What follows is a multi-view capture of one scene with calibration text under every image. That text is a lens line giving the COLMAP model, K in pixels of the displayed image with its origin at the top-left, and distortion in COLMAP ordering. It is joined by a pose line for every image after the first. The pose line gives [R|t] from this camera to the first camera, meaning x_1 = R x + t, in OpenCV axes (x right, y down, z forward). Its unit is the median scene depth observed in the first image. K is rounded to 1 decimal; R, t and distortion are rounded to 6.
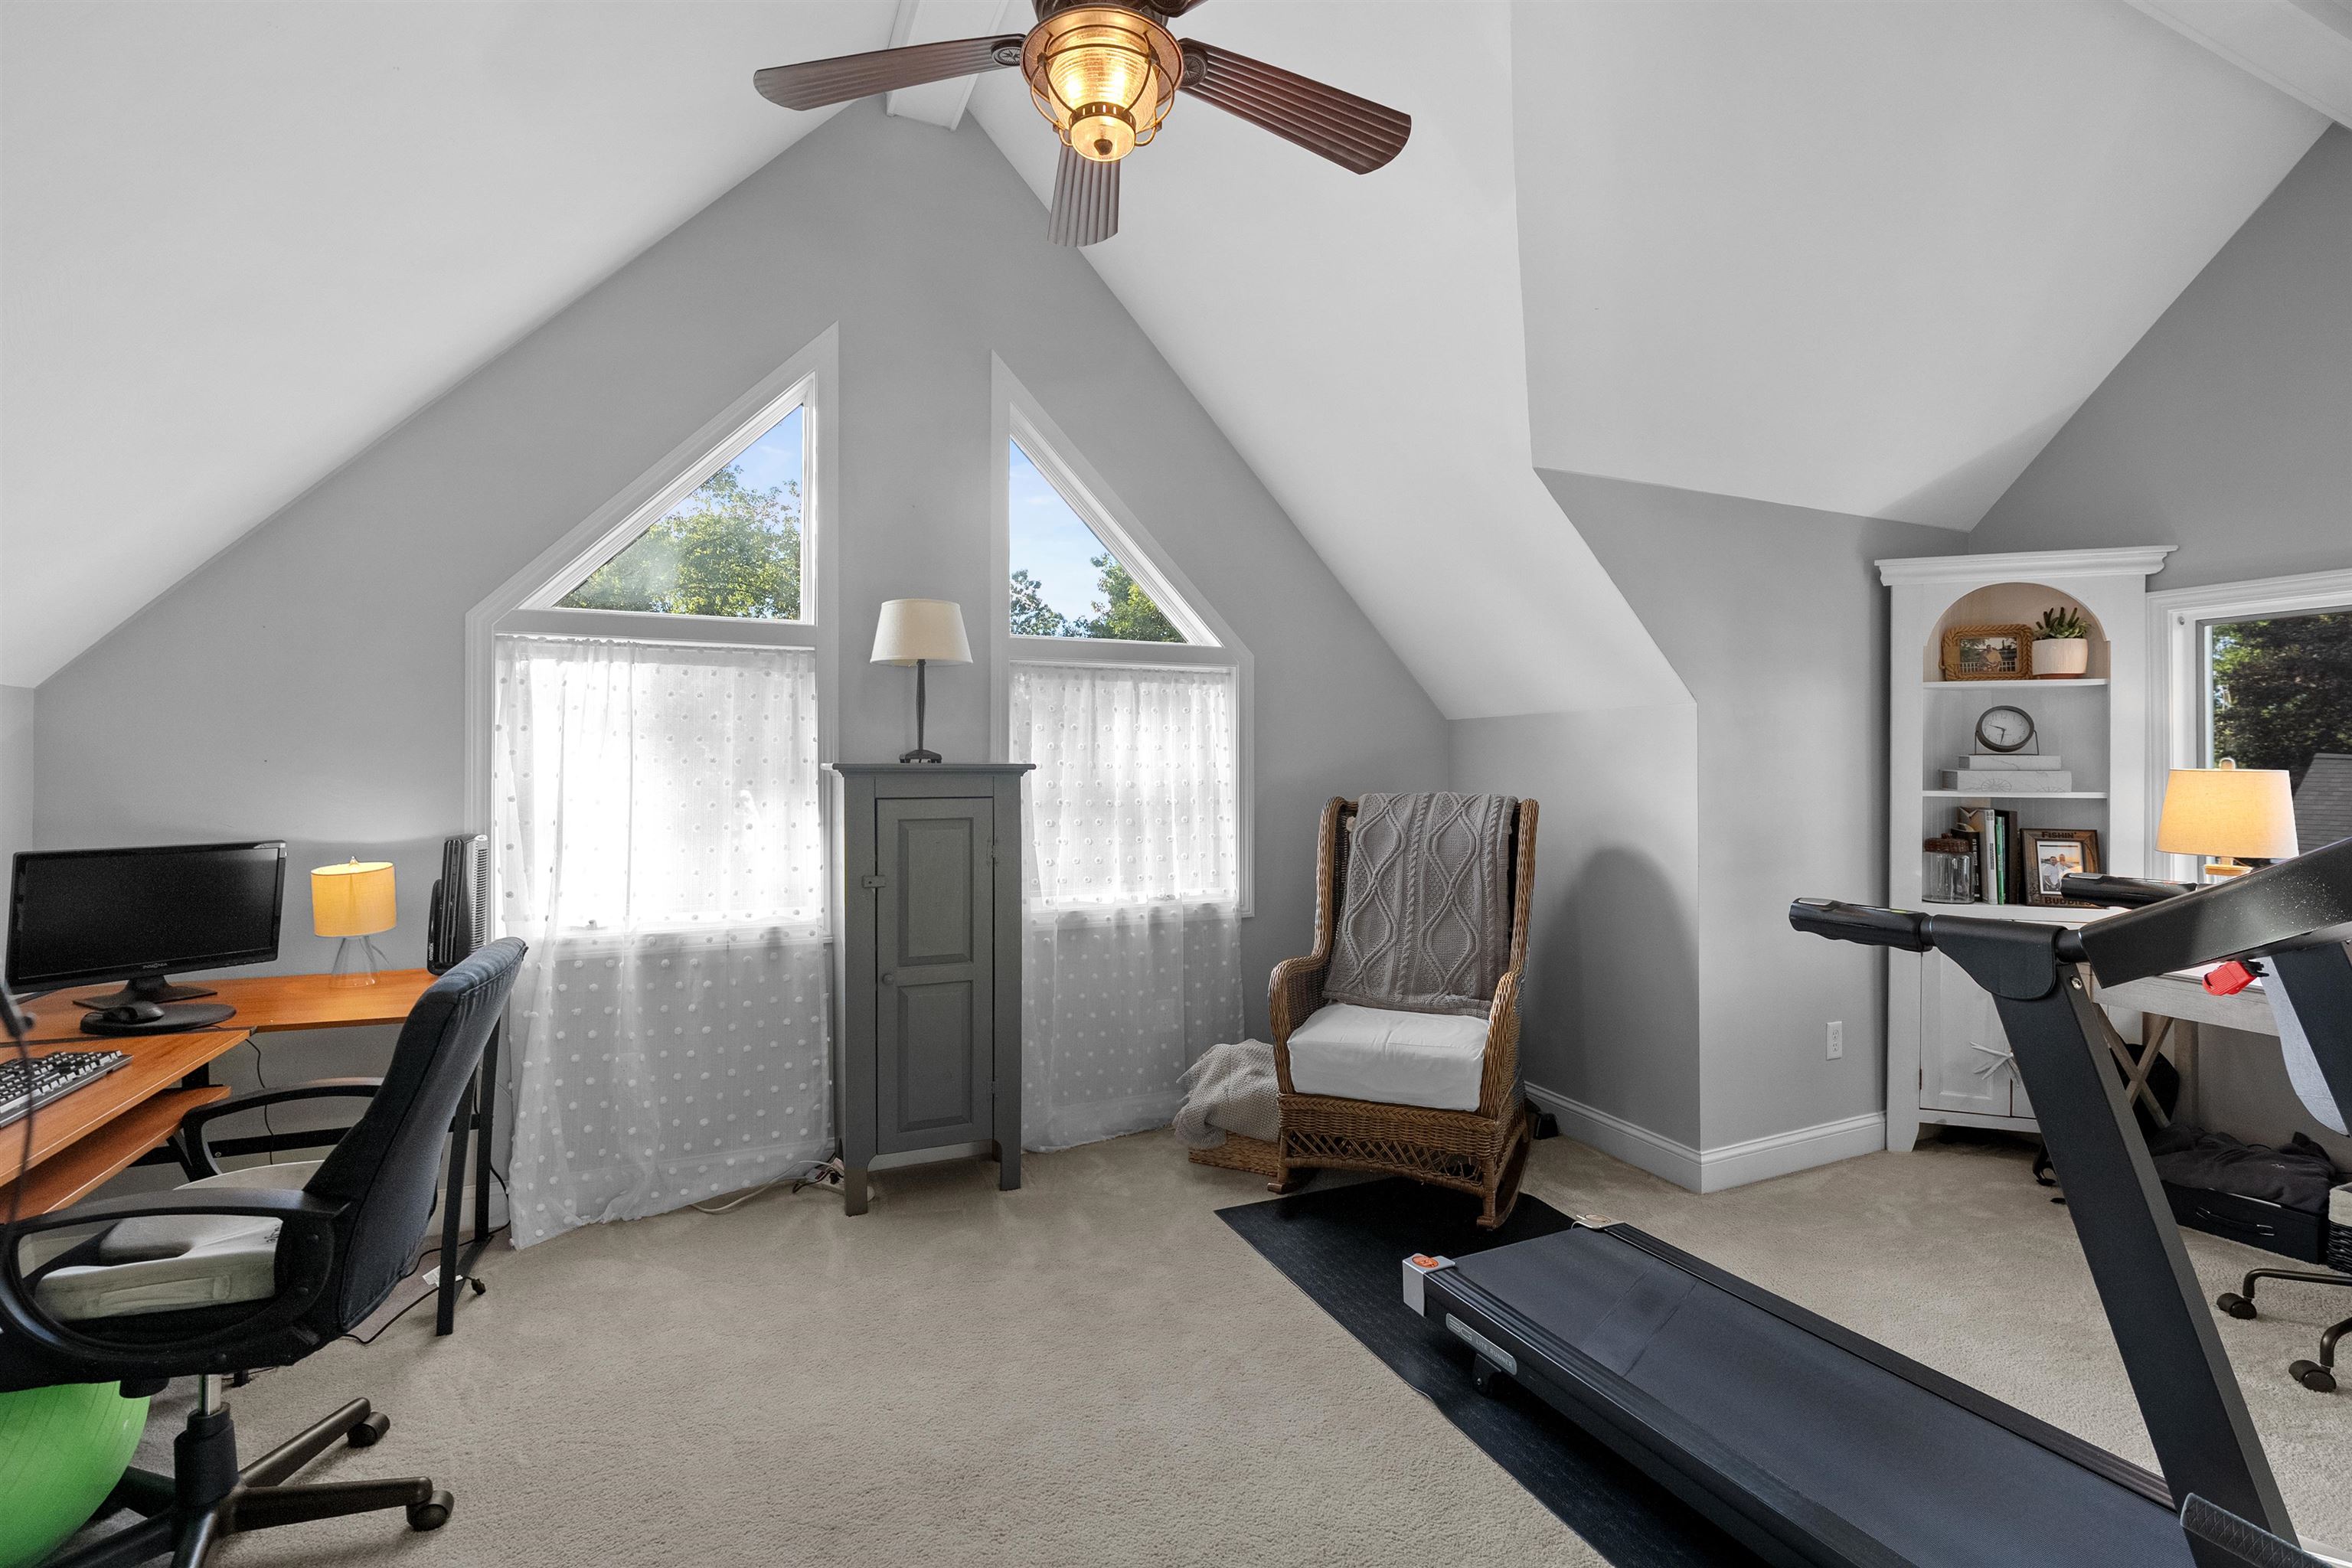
lens RADIAL K [[1068.4, 0, 1167.6], [0, 1068.4, 747.4], [0, 0, 1]] dist [0.015789, 0.000223]
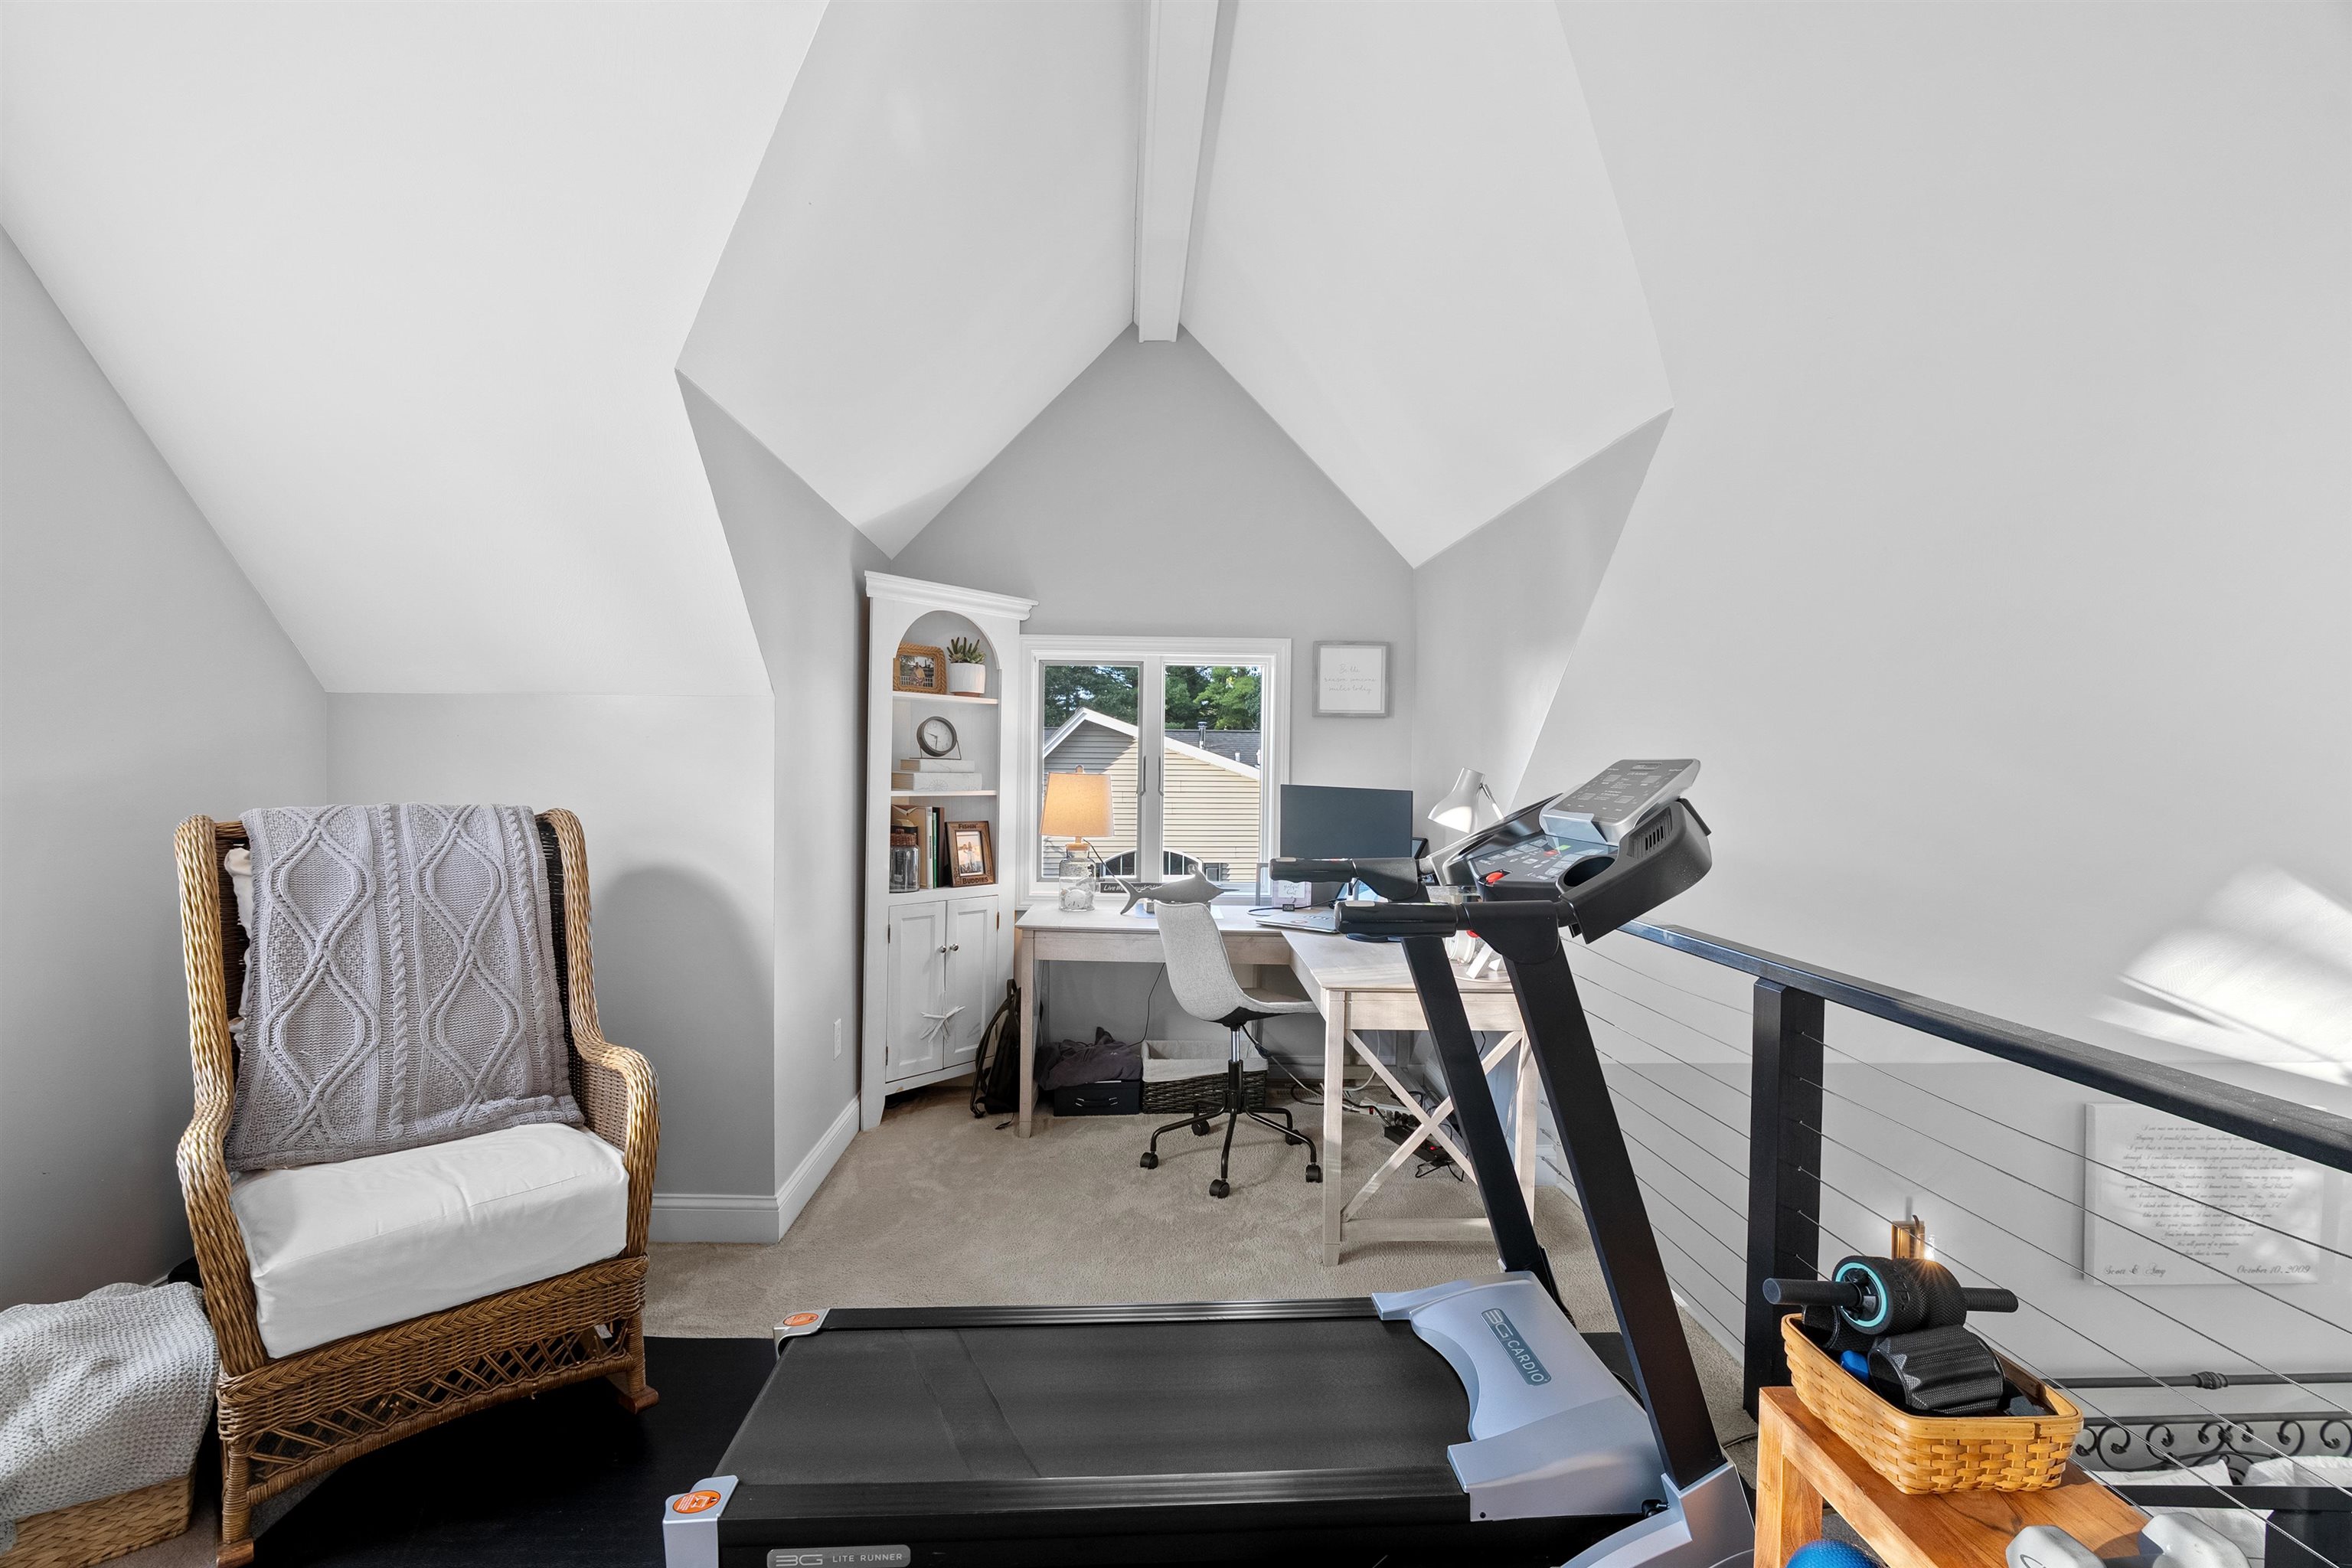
lens RADIAL K [[1064.8, 0, 1172.2], [0, 1064.8, 773.6], [0, 0, 1]] dist [0.003081, 0.001045]
pose [[0.381979, 0.001651, 0.924170, -0.188154], [-0.028689, 0.999538, 0.010072, 0.004062], [-0.923726, -0.030361, 0.381849, 0.337584]]
